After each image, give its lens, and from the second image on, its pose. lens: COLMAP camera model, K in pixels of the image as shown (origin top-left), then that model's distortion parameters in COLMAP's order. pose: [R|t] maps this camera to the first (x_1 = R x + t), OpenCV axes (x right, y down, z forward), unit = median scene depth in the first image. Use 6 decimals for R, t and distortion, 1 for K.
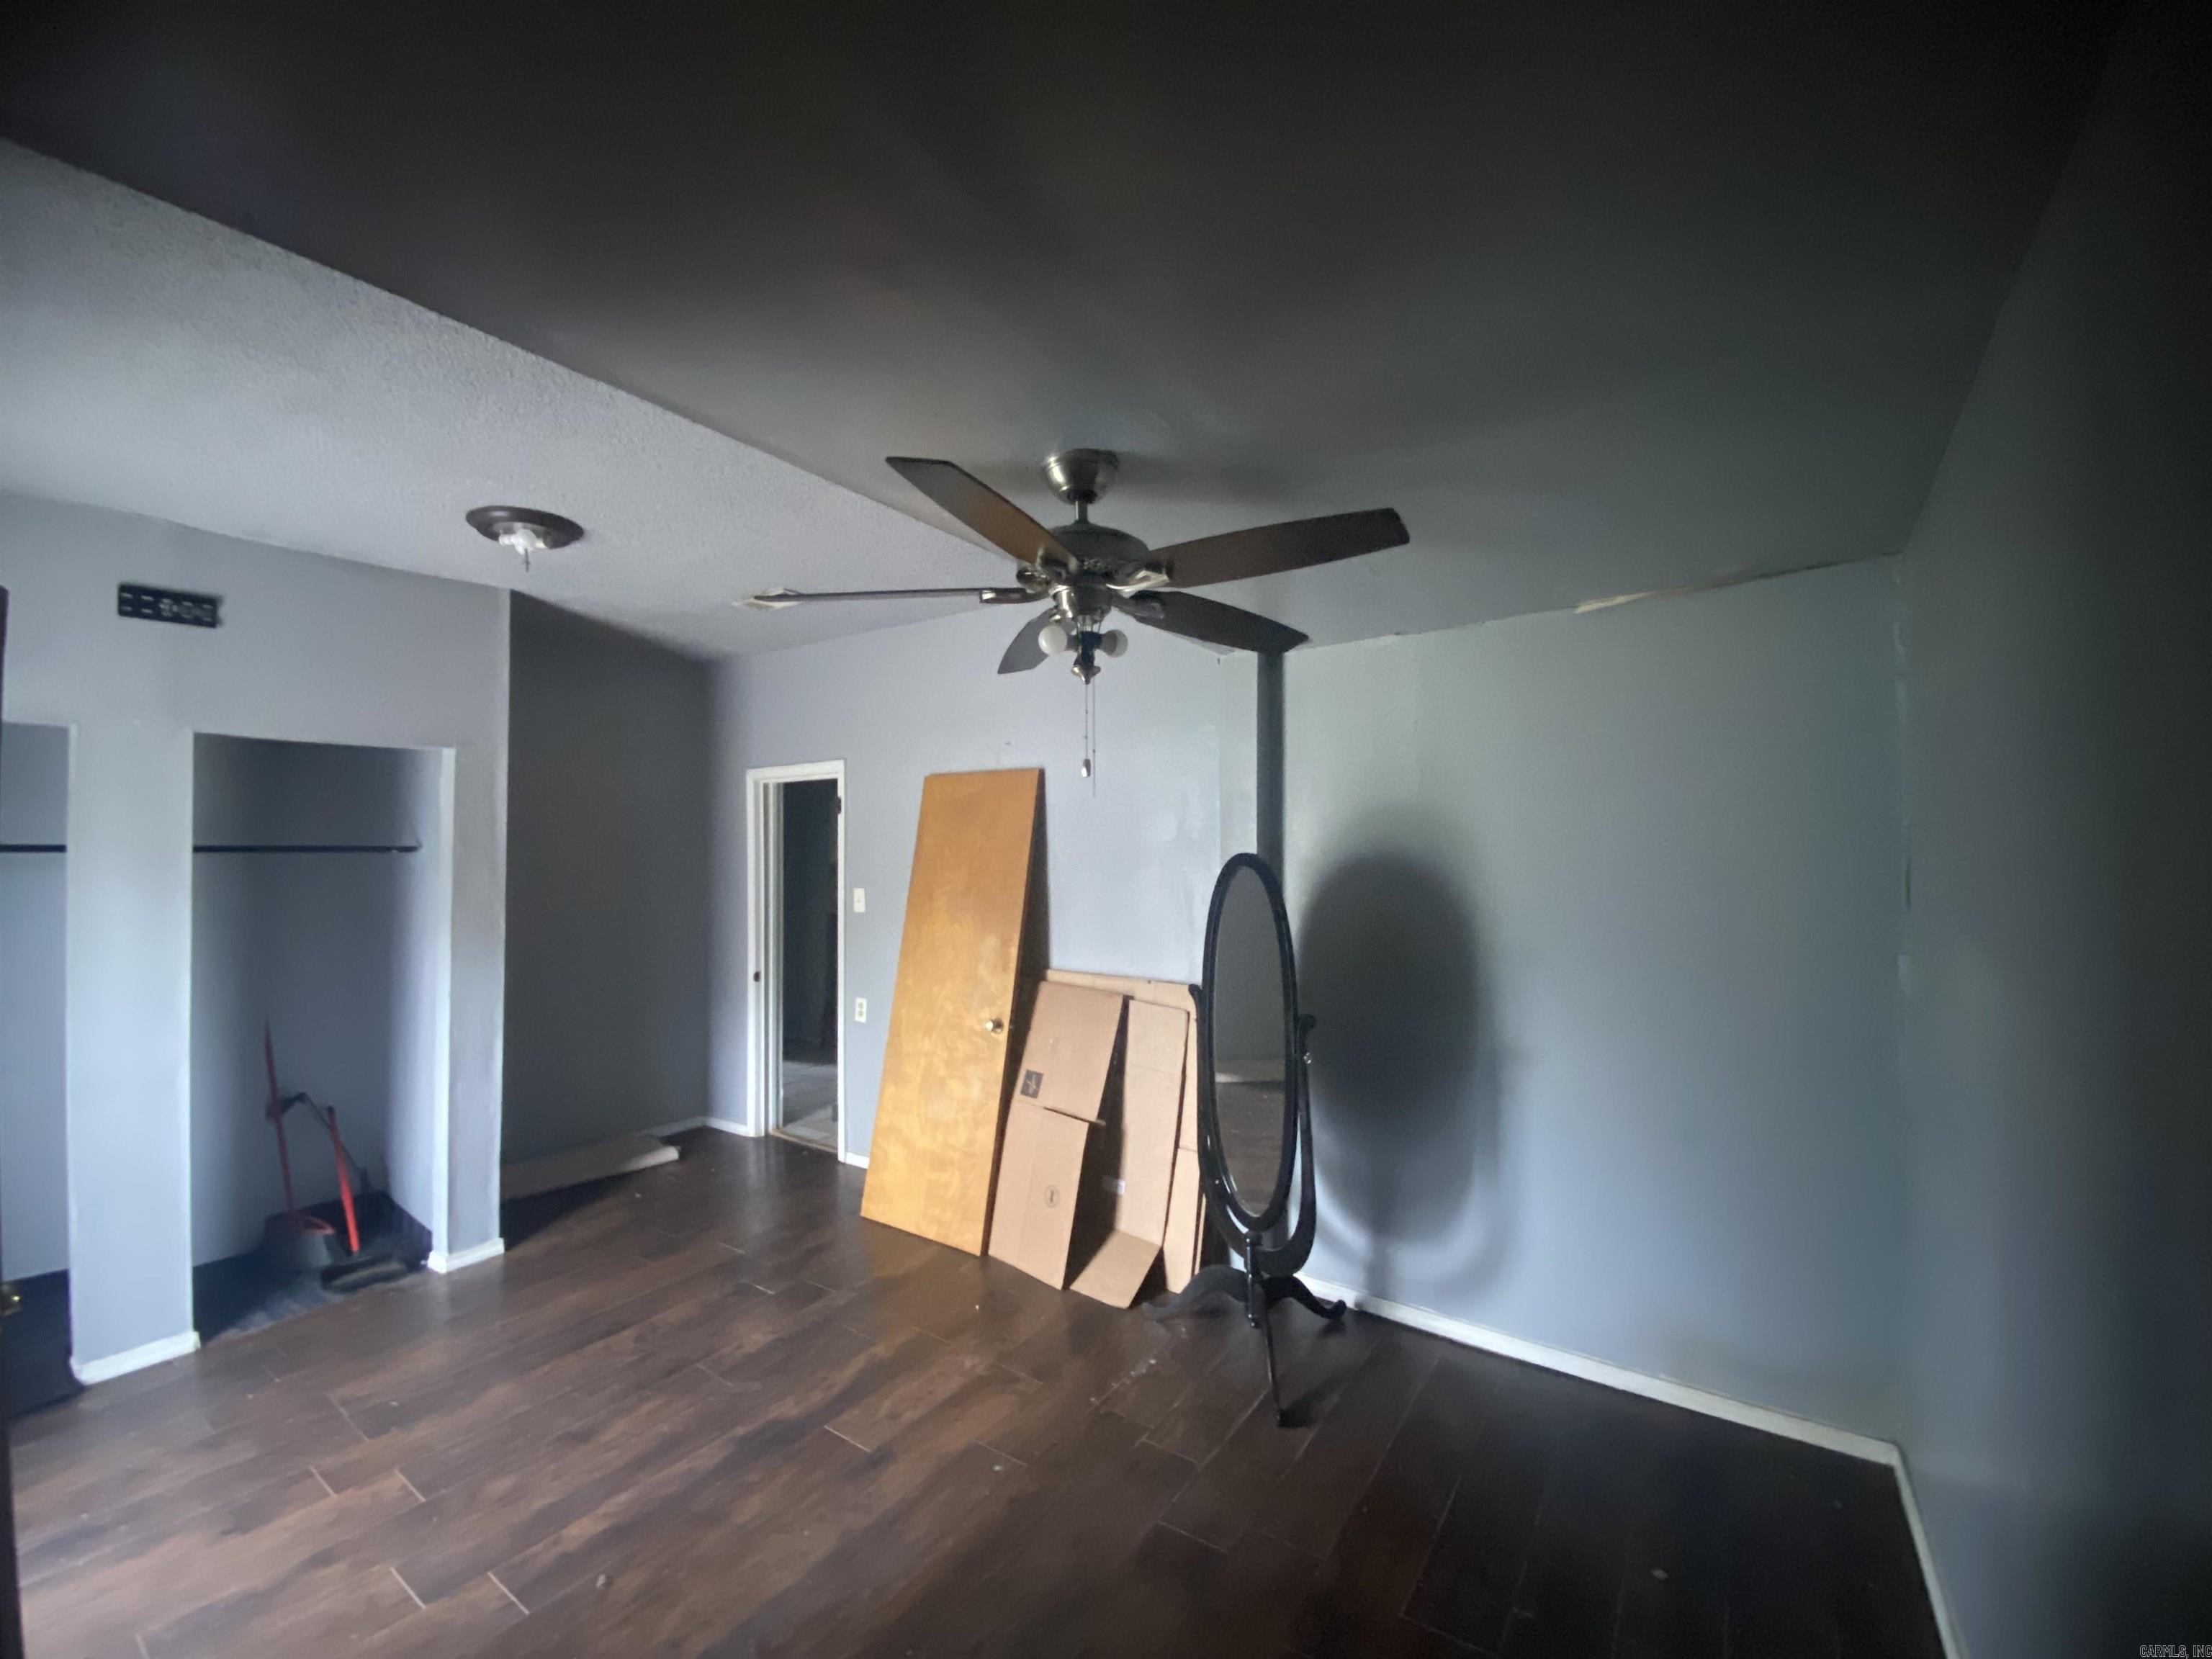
lens RADIAL K [[893.4, 0, 1112.9], [0, 893.4, 839.4], [0, 0, 1]] dist [-0.001844, -0.000194]
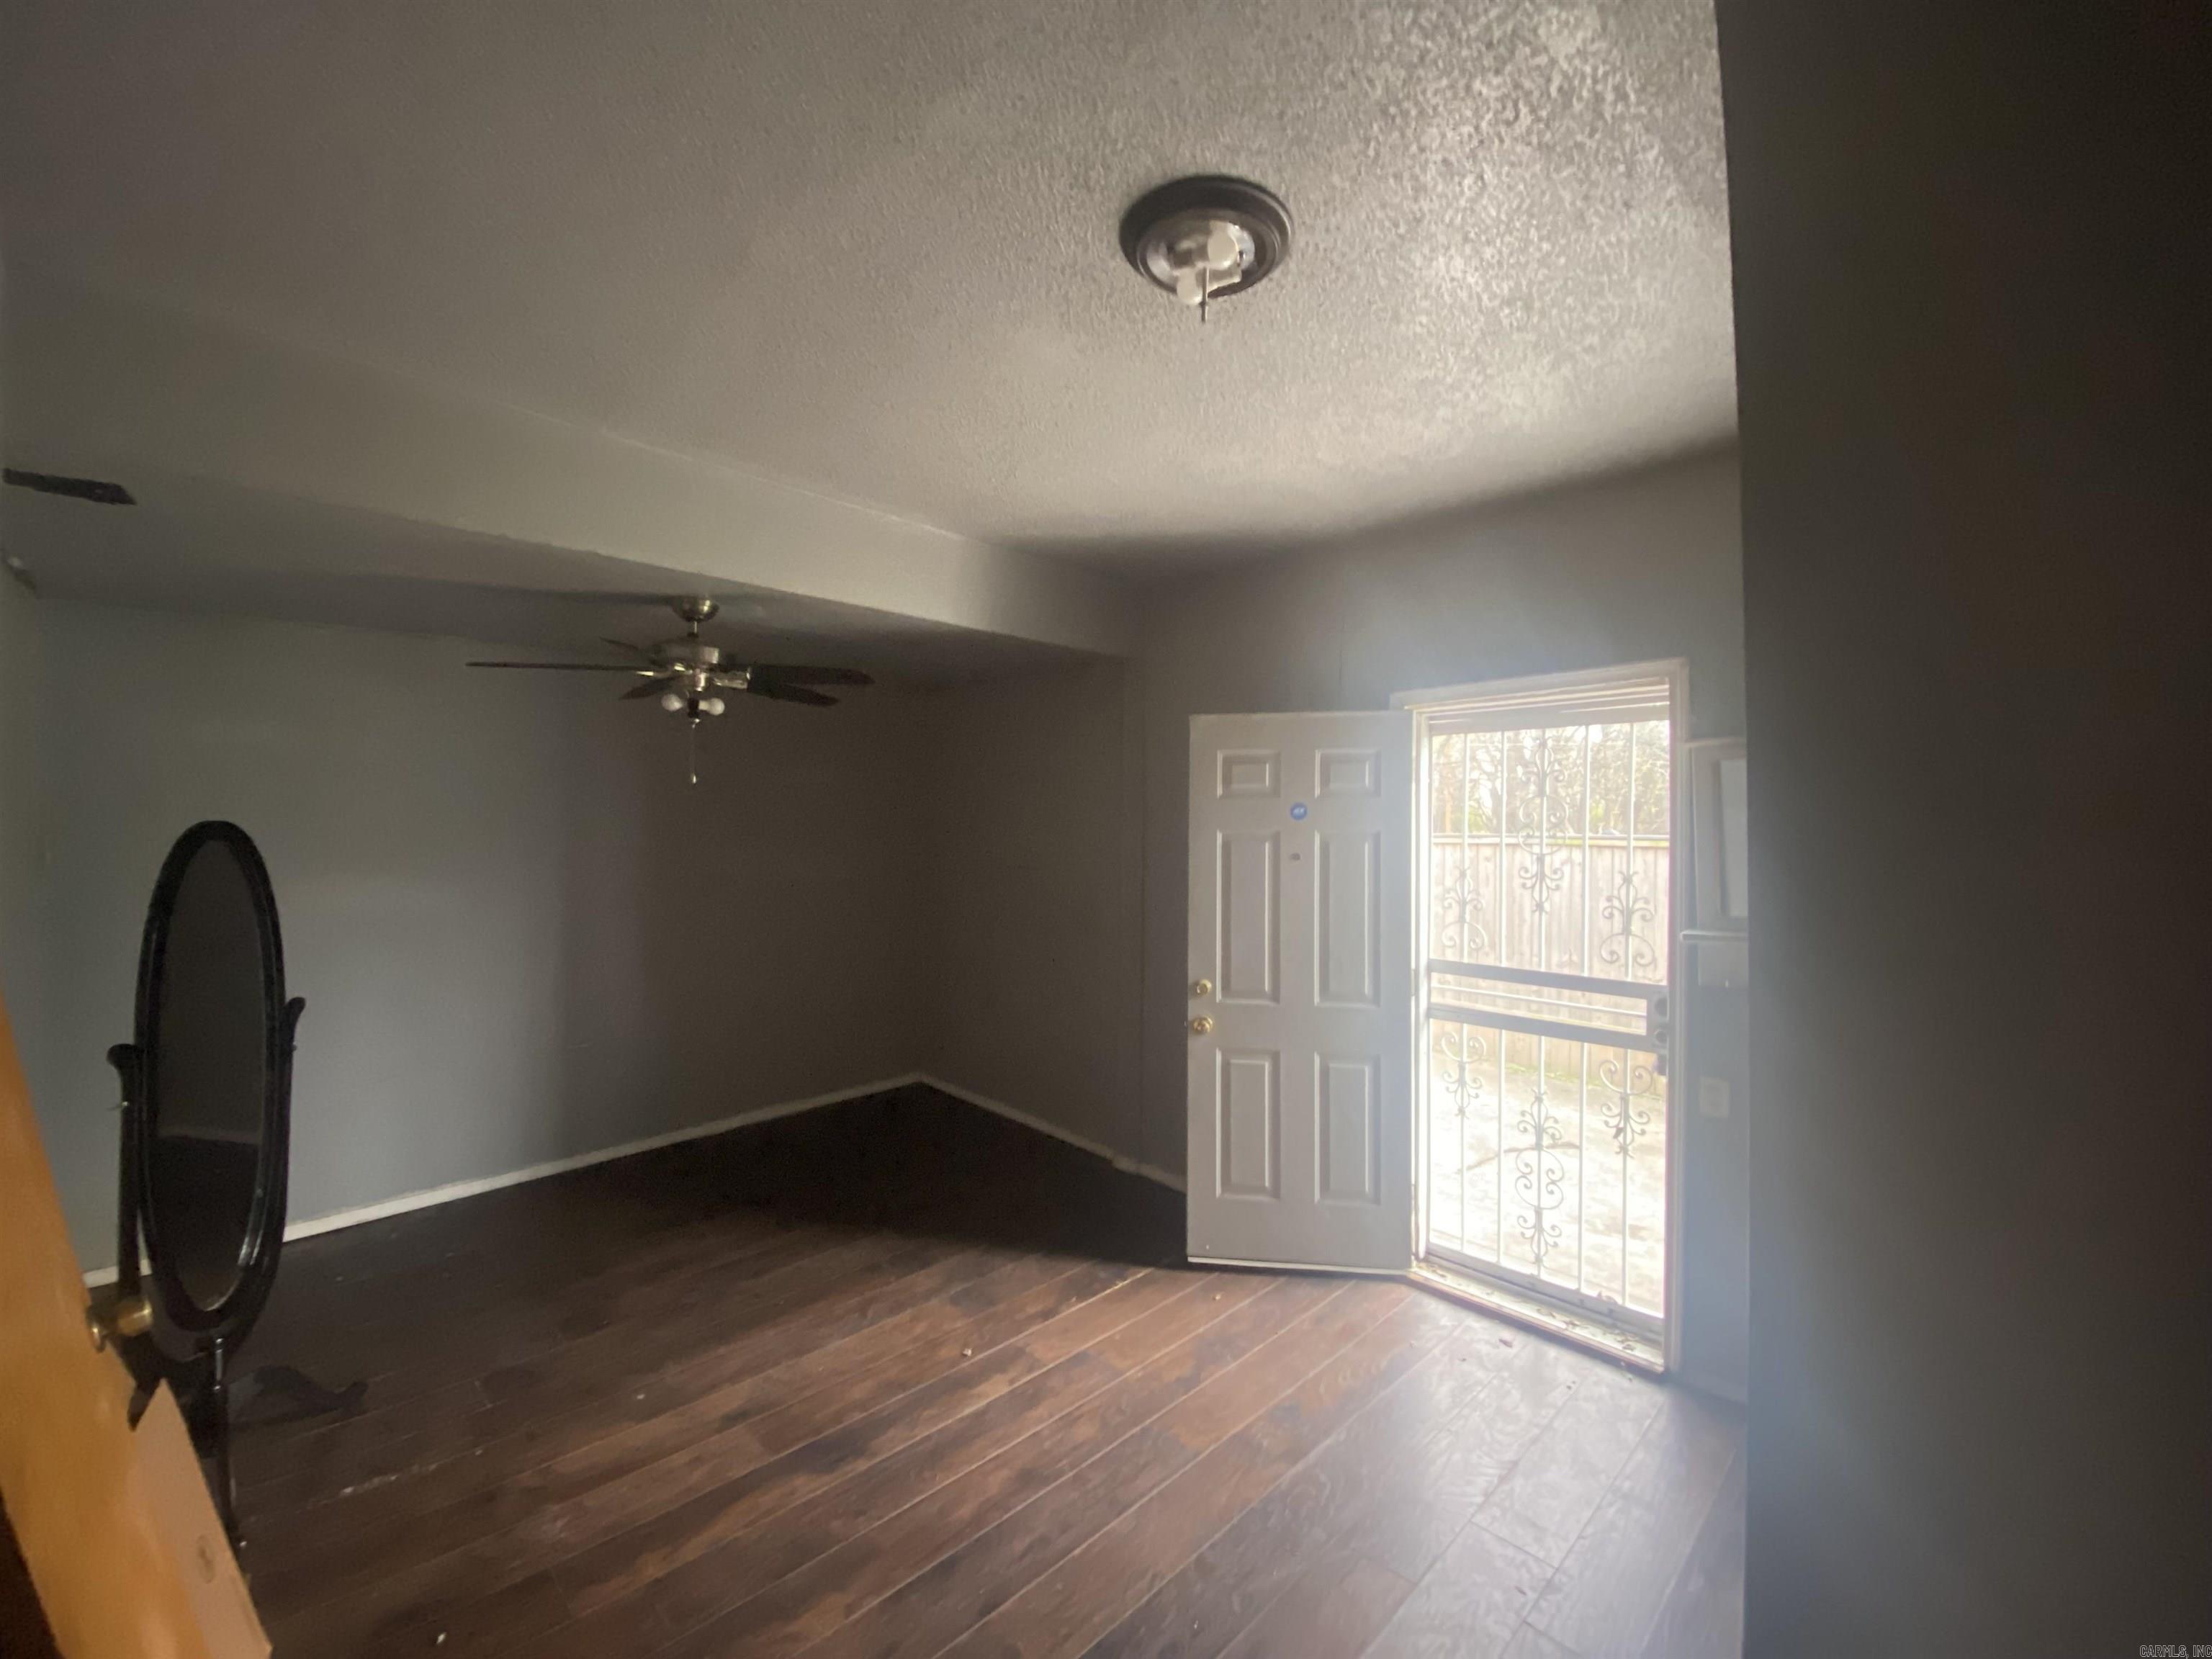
lens RADIAL K [[893.4, 0, 1101.0], [0, 893.4, 831.0], [0, 0, 1]] dist [-0.001844, -0.000194]
pose [[-0.980402, 0.004798, 0.196950, -0.858161], [0.004214, 0.999985, -0.003385, 0.036583], [-0.196964, -0.002489, -0.980408, 1.890920]]
